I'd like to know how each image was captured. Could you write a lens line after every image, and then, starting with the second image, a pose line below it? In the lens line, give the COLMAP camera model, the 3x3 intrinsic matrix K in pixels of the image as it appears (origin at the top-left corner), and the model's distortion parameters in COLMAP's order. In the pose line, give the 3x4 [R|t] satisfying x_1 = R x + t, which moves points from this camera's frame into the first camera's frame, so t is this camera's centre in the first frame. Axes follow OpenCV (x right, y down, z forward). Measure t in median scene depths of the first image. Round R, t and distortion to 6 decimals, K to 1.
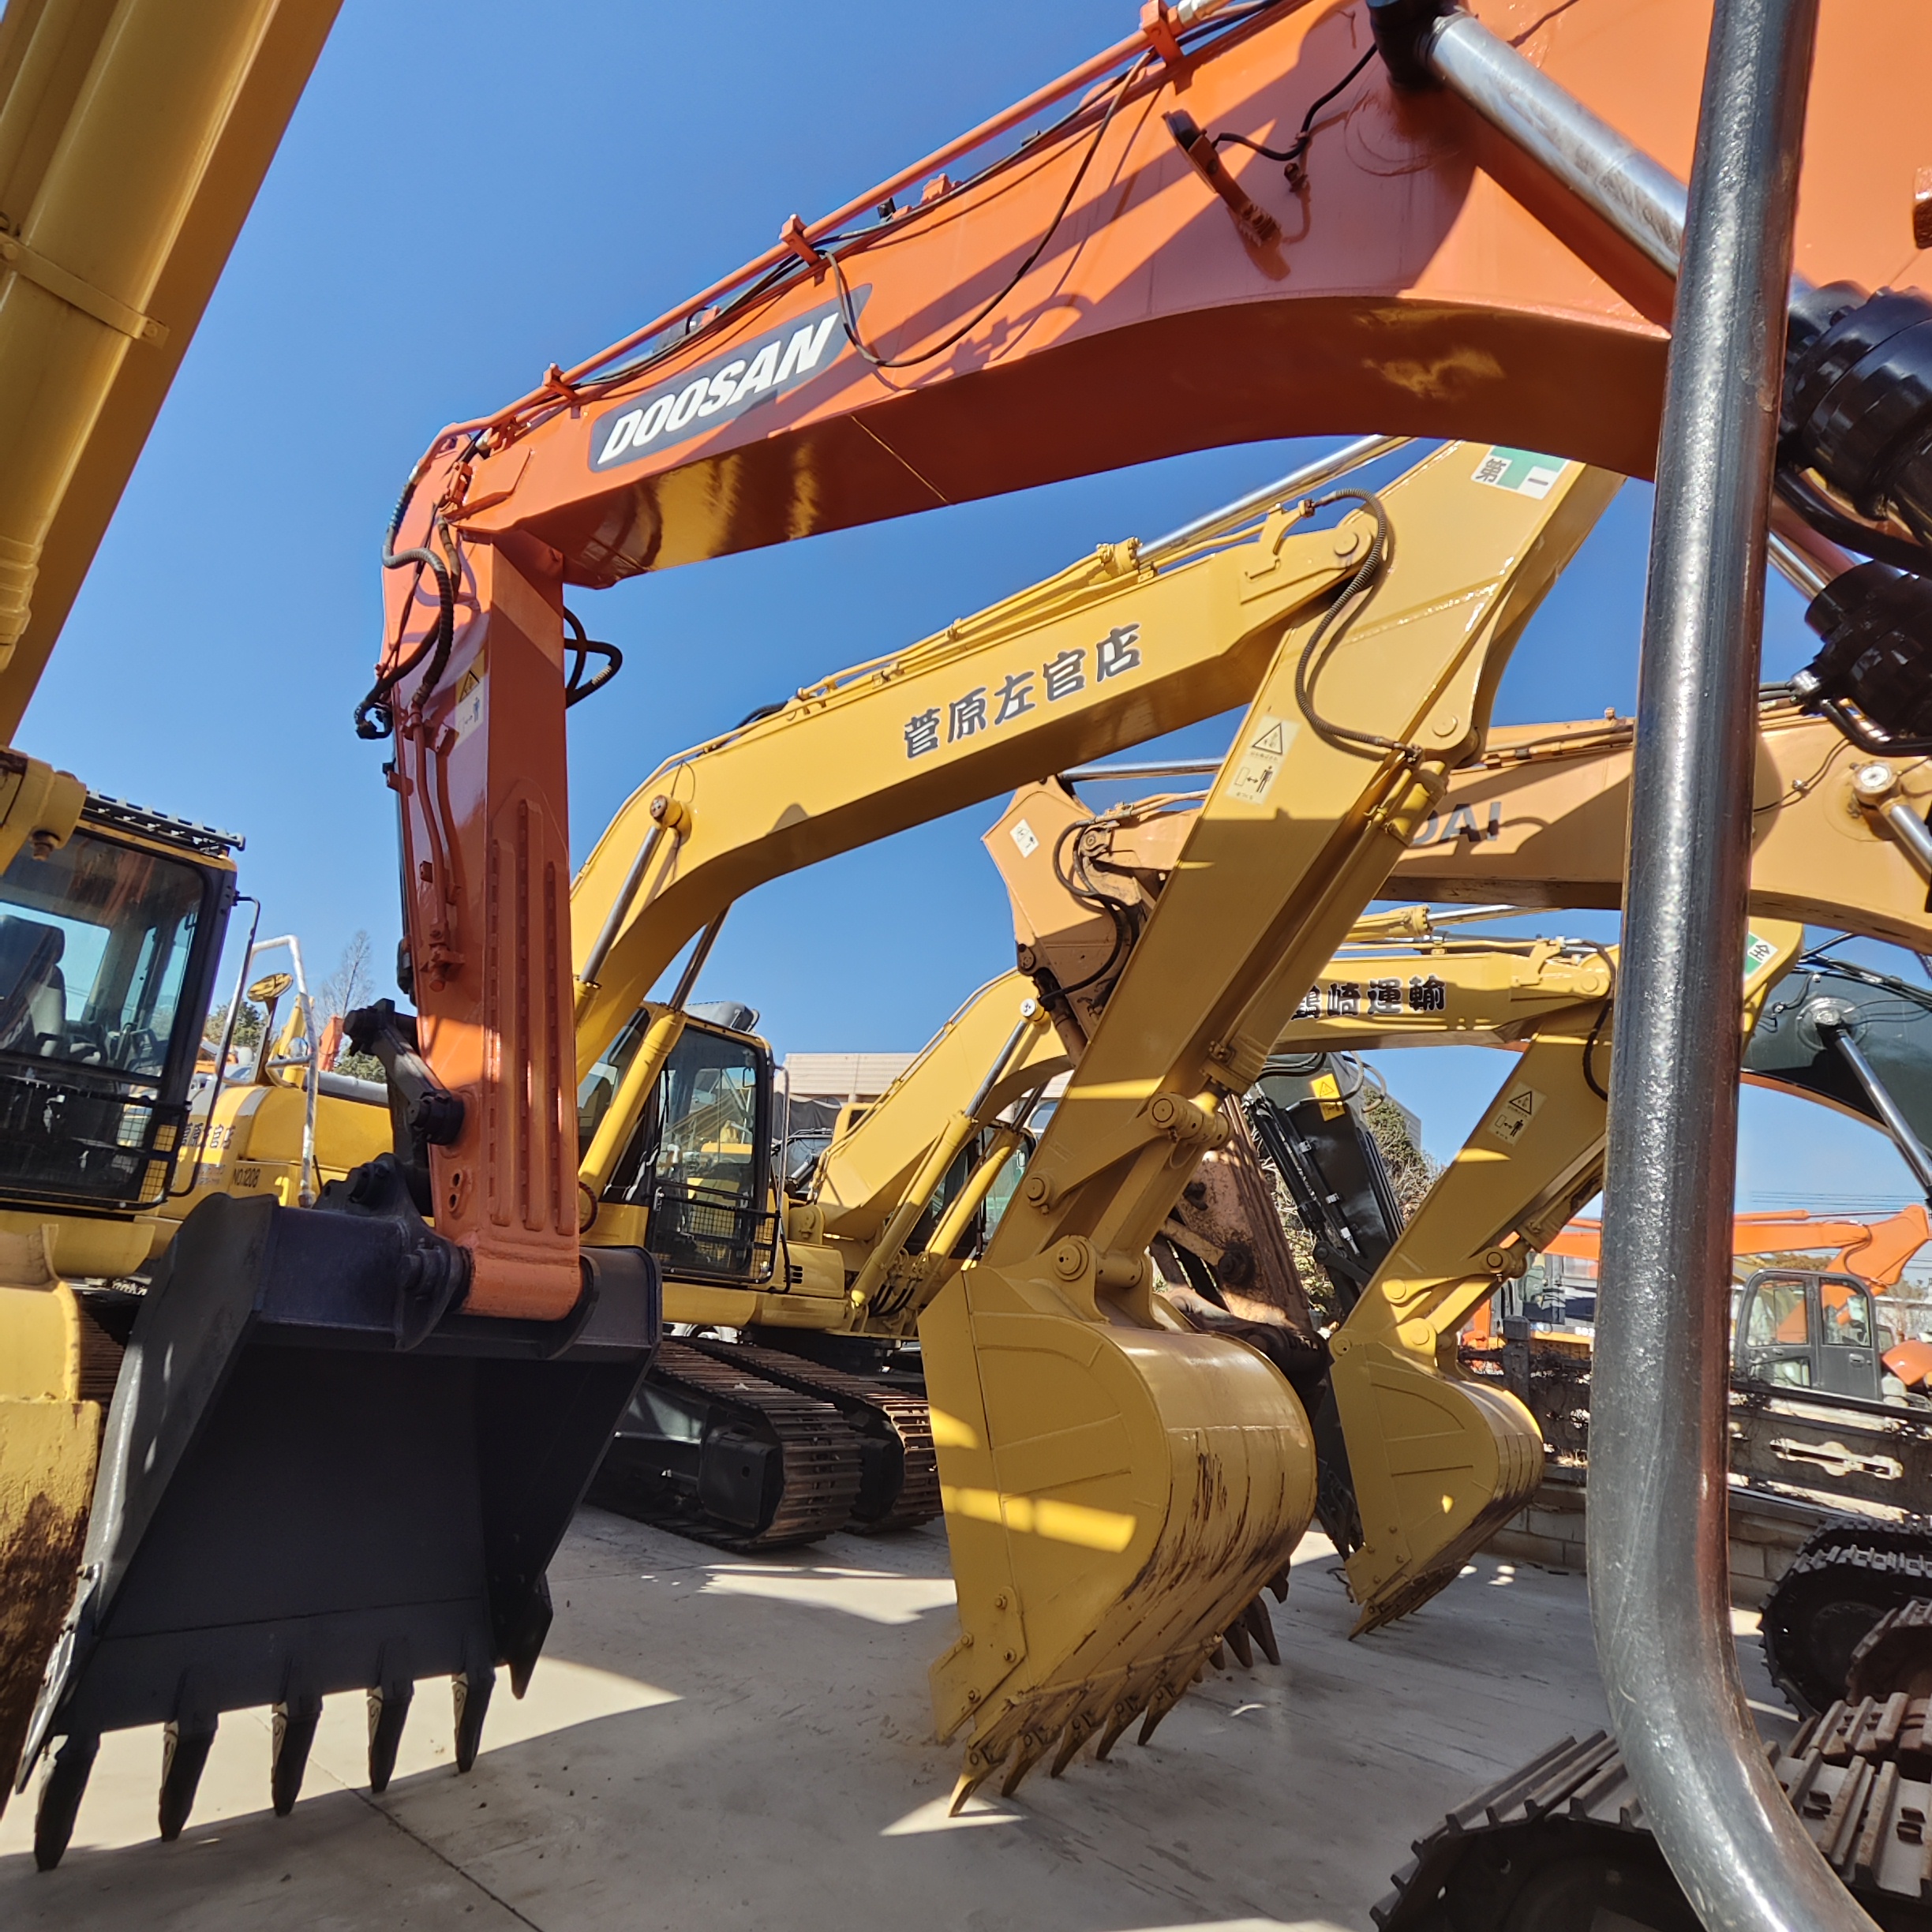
lens RADIAL K [[1204.1, 0, 966.0], [0, 1204.1, 966.0], [0, 0, 1]] dist [-0.006293, 0.003588]
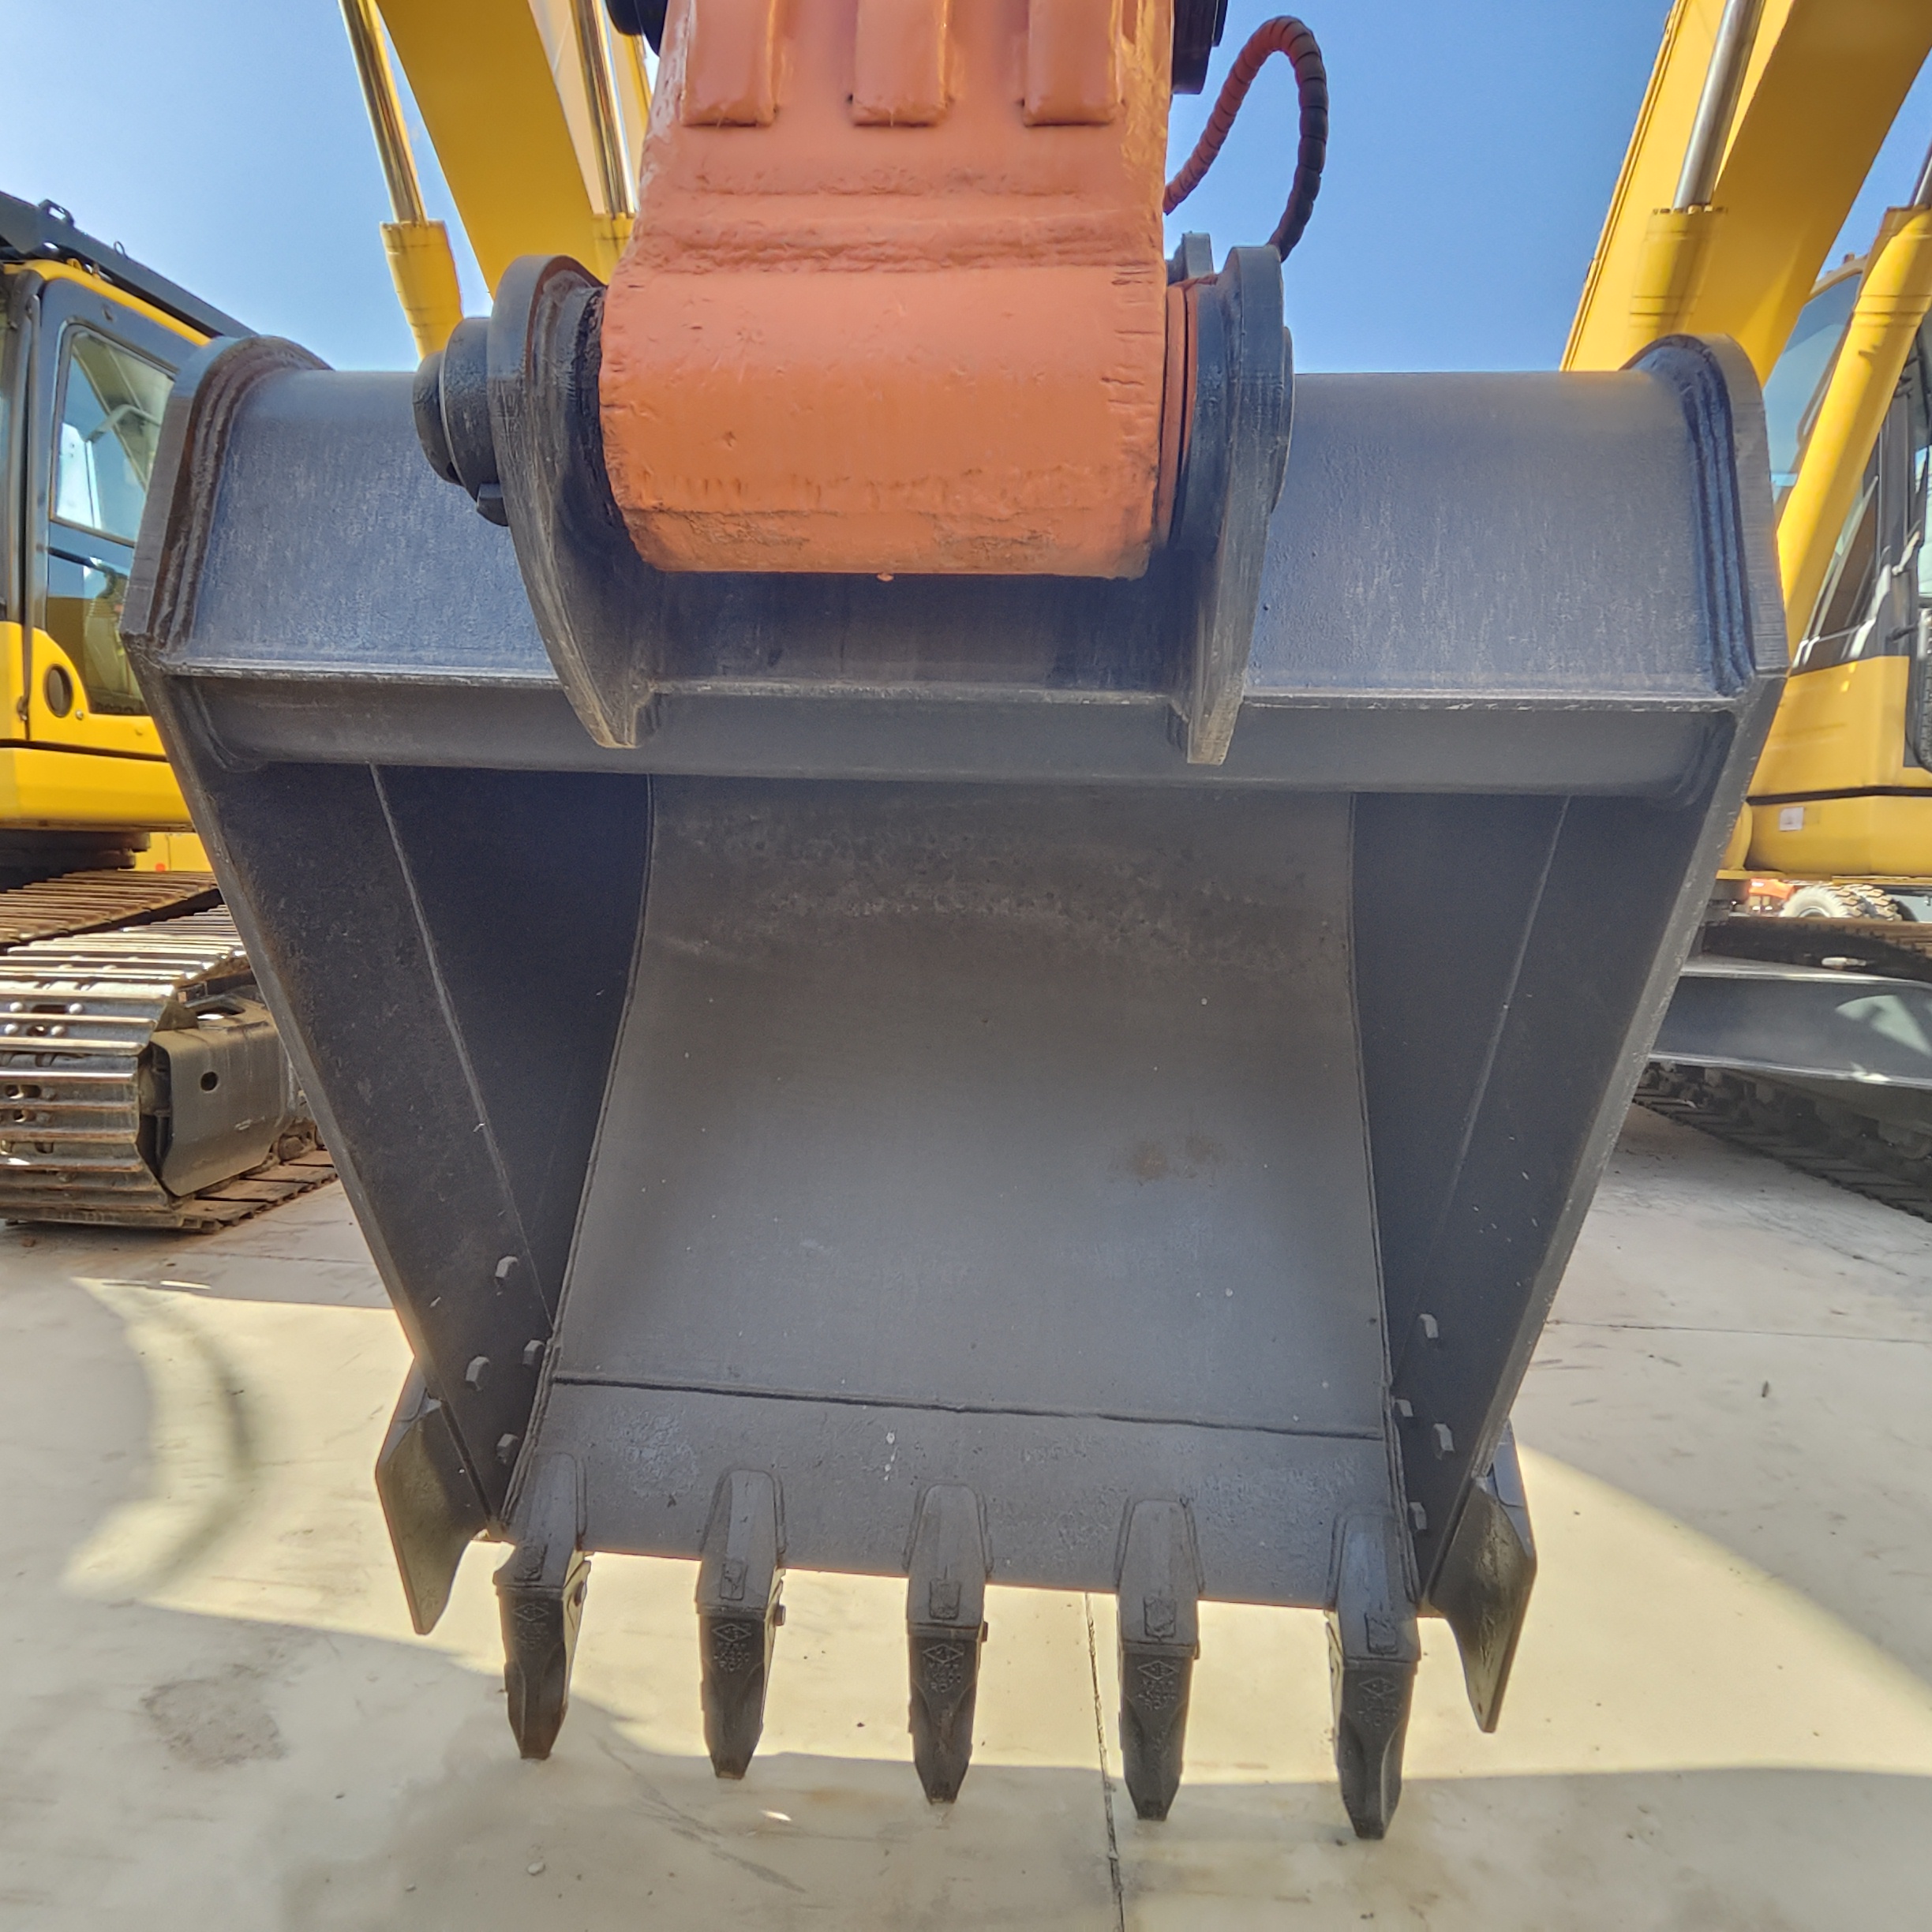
lens RADIAL K [[1204.1, 0, 966.0], [0, 1204.1, 966.0], [0, 0, 1]] dist [-0.006293, 0.003588]
pose [[0.573505, -0.014500, -0.819074, -0.157203], [0.248678, 0.955744, 0.157202, 0.287408], [0.780545, -0.293842, 0.551730, 0.737484]]
